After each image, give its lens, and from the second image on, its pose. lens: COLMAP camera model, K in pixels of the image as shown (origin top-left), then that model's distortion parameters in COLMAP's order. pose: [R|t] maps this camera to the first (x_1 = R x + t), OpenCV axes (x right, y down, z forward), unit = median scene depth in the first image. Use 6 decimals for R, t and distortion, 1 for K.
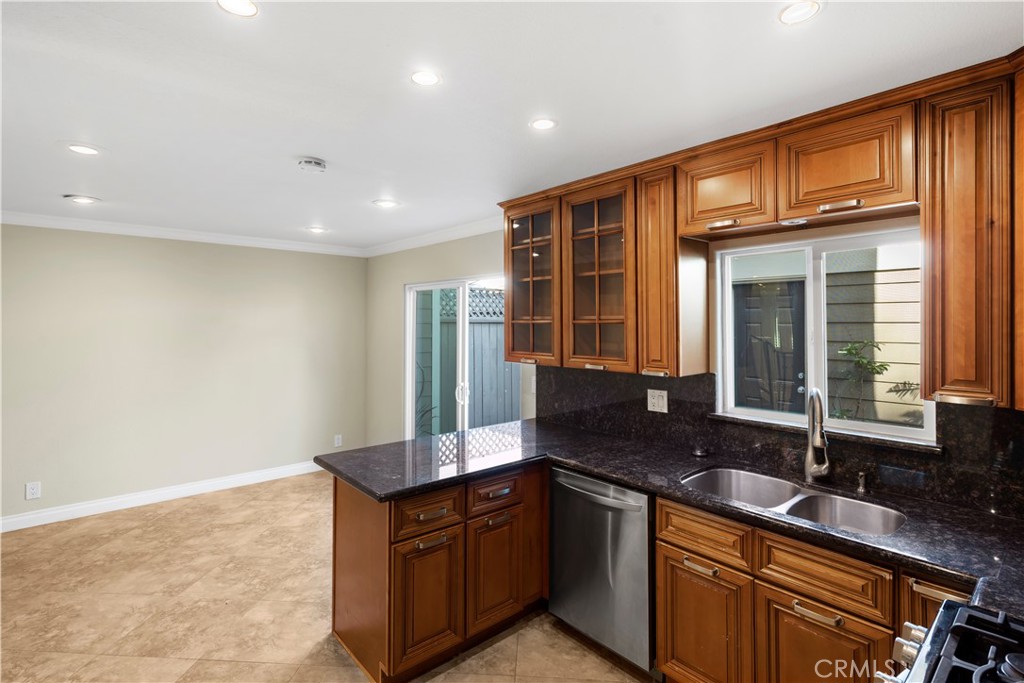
lens RADIAL K [[477.4, 0, 506.2], [0, 477.4, 321.9], [0, 0, 1]] dist [-0.007655, 0.004143]
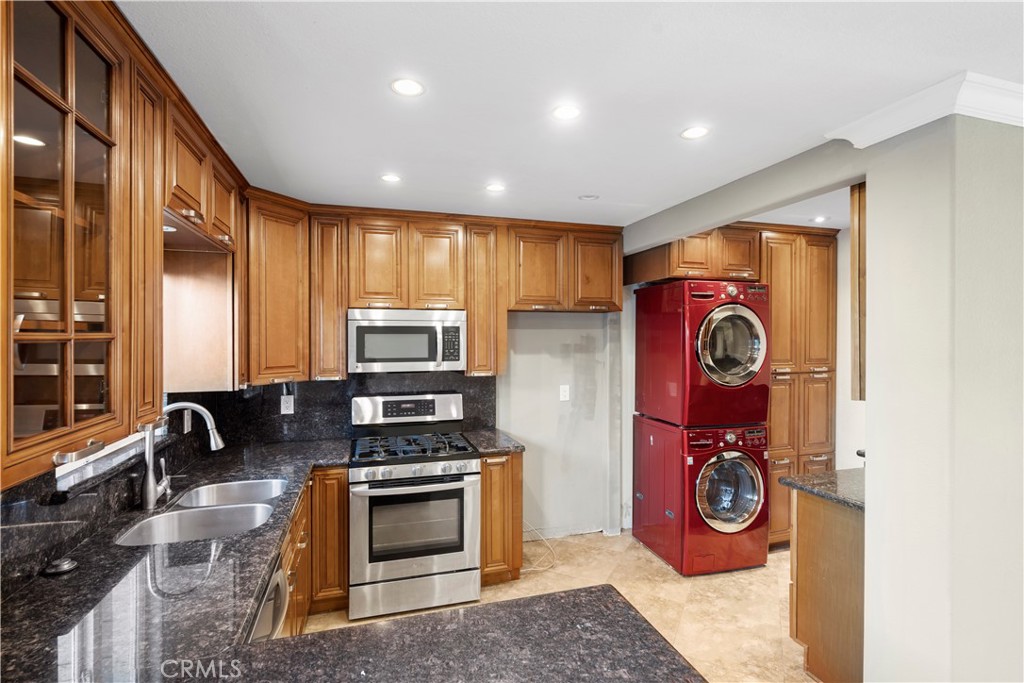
lens RADIAL K [[477.4, 0, 510.1], [0, 477.4, 337.8], [0, 0, 1]] dist [-0.007655, 0.004143]
pose [[-0.912296, -0.001555, 0.409528, -0.280714], [-0.001377, 0.999999, 0.000730, -0.001087], [-0.409529, 0.000102, -0.912297, 1.138508]]
